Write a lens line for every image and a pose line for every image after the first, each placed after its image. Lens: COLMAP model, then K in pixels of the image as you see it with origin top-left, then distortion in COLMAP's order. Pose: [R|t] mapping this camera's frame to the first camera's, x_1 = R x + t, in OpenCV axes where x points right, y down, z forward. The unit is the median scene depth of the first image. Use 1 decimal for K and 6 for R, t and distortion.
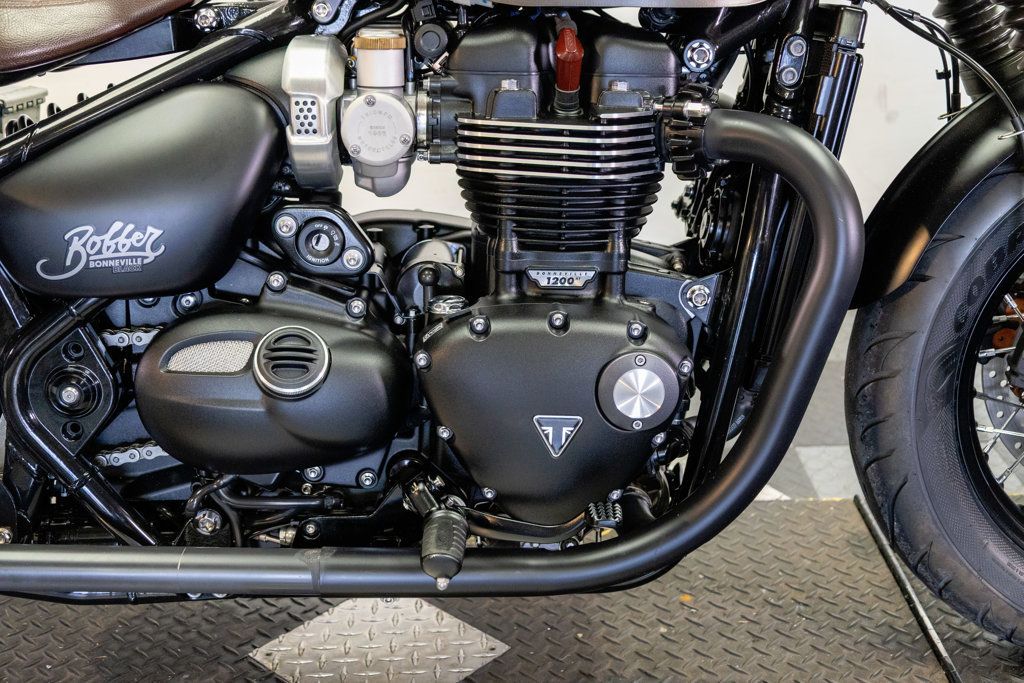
lens RADIAL K [[1422.1, 0, 506.6], [0, 1422.1, 346.9], [0, 0, 1]] dist [0.015899, 0.025699]
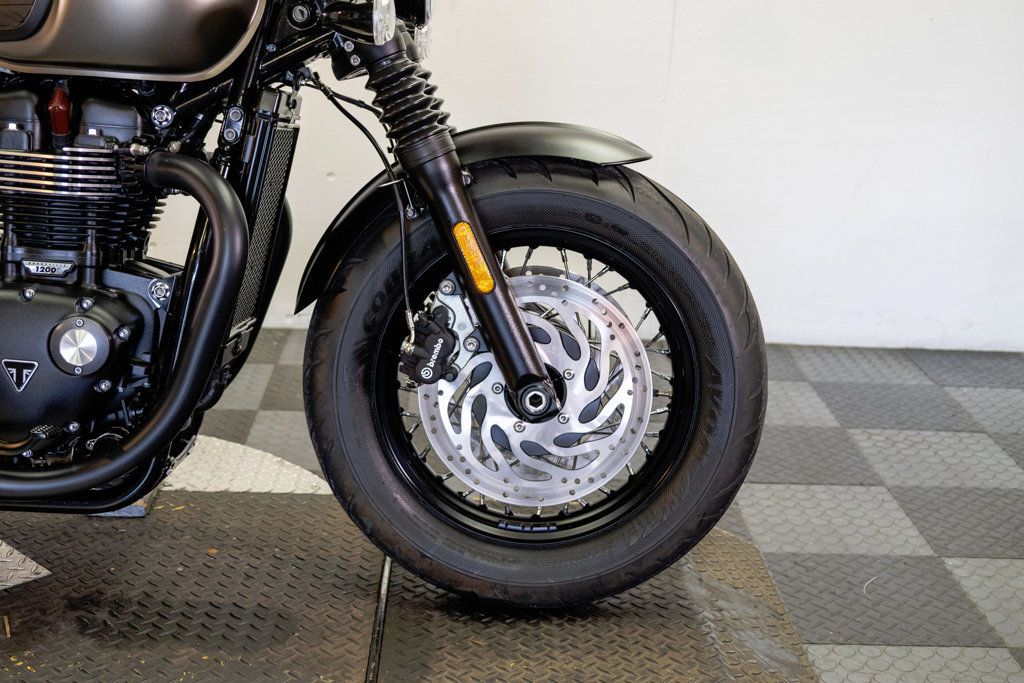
lens RADIAL K [[1422.6, 0, 512.0], [0, 1422.6, 341.5], [0, 0, 1]] dist [0.018599, -0.001737]
pose [[0.998520, 0.054251, 0.003940, 0.490666], [-0.053496, 0.992570, -0.109283, 0.150597], [-0.009840, 0.108911, 0.994003, -0.371205]]
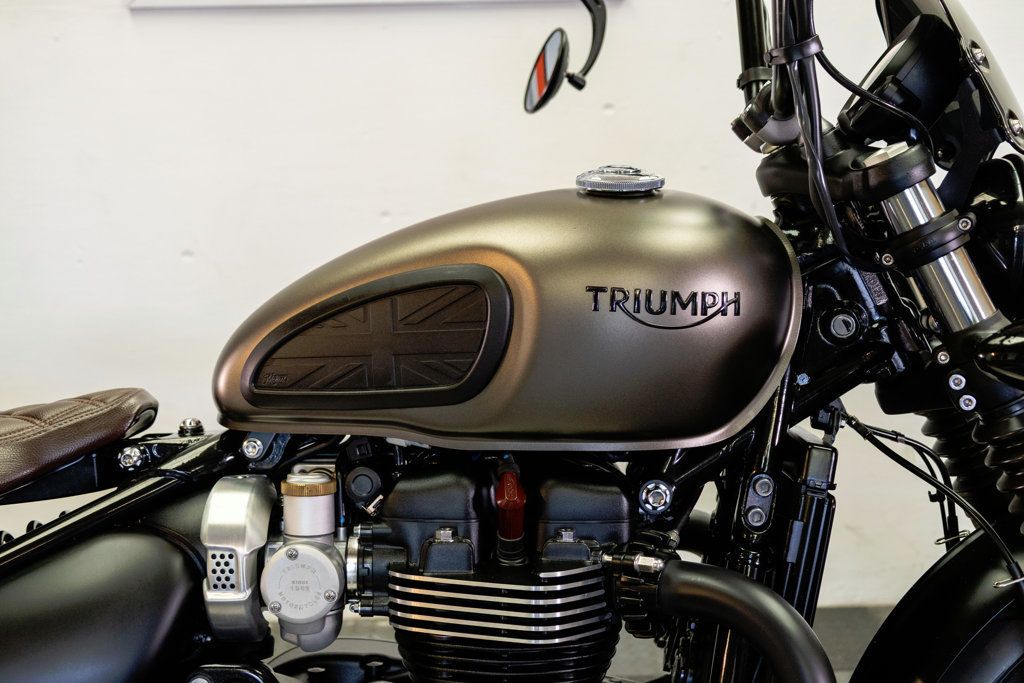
lens RADIAL K [[1422.1, 0, 506.6], [0, 1422.1, 346.9], [0, 0, 1]] dist [0.015899, 0.025699]
pose [[0.999009, -0.007857, -0.043811, 0.081426], [-0.001254, 0.978934, -0.204175, -0.113623], [0.044492, 0.204027, 0.977954, 0.079554]]
